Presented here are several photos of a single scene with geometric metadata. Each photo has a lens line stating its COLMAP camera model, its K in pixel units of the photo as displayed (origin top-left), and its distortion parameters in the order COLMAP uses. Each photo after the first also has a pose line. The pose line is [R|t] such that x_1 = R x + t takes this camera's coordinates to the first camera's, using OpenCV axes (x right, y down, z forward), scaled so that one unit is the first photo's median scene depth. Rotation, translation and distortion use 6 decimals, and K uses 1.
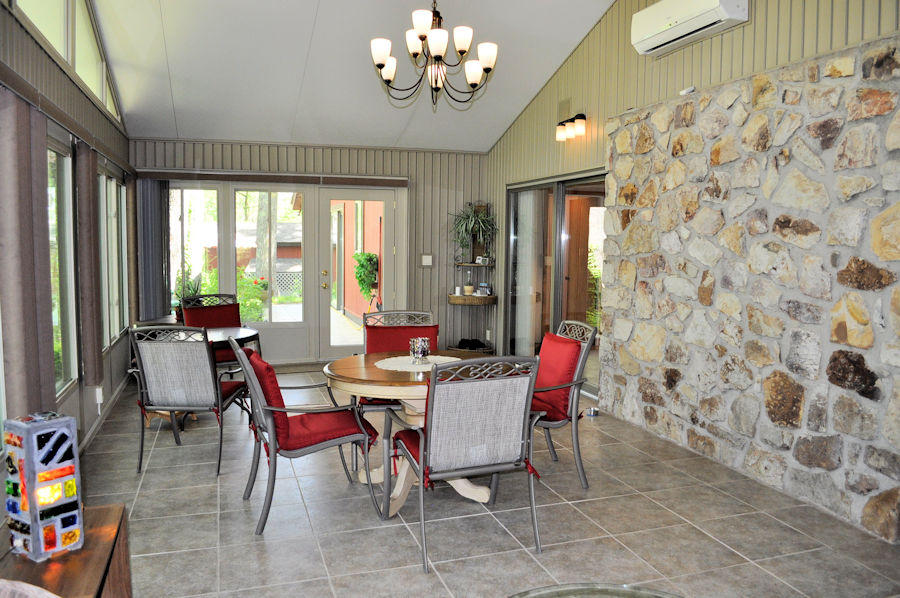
lens RADIAL K [[706.1, 0, 443.6], [0, 706.1, 304.7], [0, 0, 1]] dist [-0.077999, 0.007647]
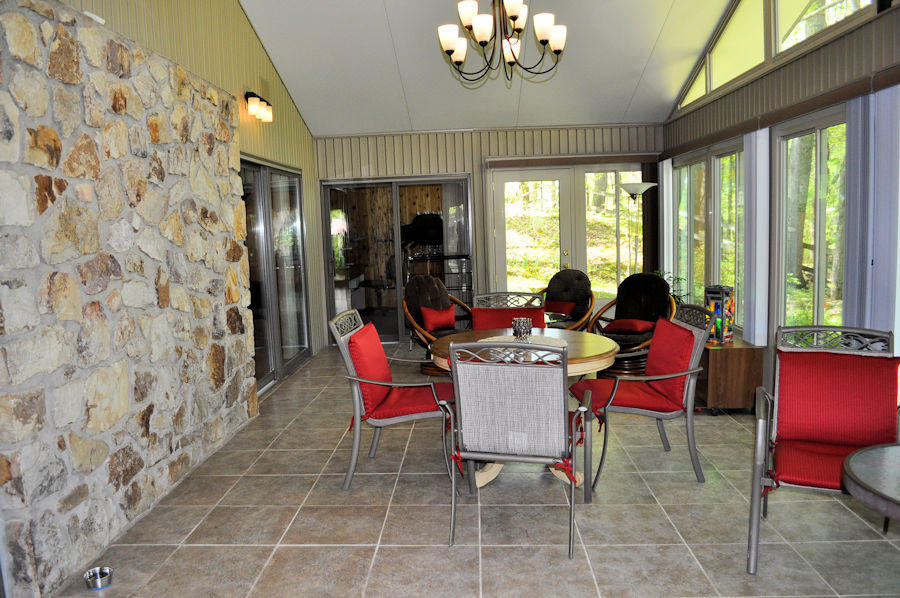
lens RADIAL K [[706.1, 0, 450.3], [0, 706.1, 299.5], [0, 0, 1]] dist [-0.077999, 0.007647]
pose [[-0.942939, -0.025141, 0.332014, -0.256150], [0.042353, 0.979989, 0.194492, -0.176622], [-0.330260, 0.197456, -0.923006, 1.859677]]
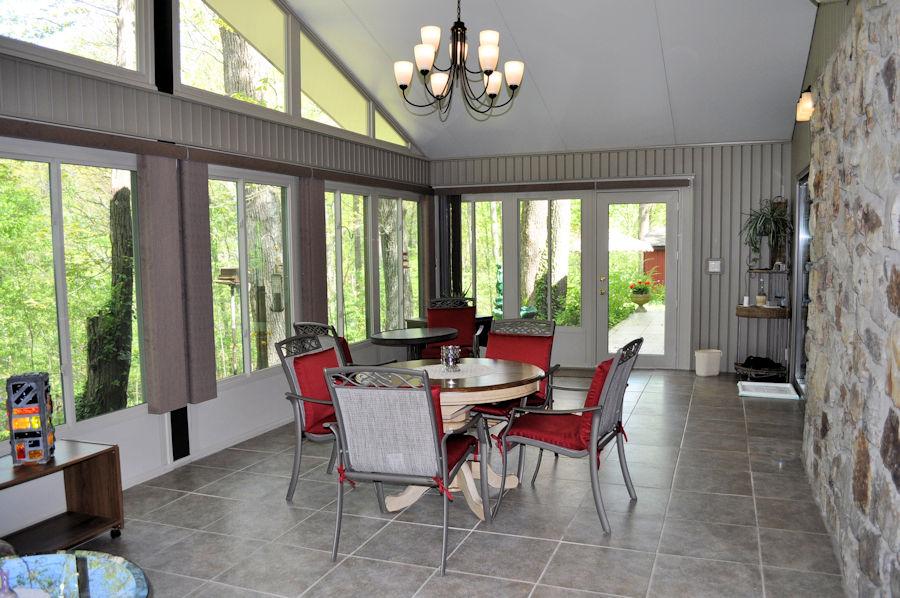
lens RADIAL K [[706.1, 0, 446.4], [0, 706.1, 301.9], [0, 0, 1]] dist [-0.077999, 0.007647]
pose [[0.775423, 0.030235, -0.630718, 0.570123], [-0.034420, 0.999392, 0.005591, -0.021114], [0.630503, 0.017374, 0.775992, 0.195398]]
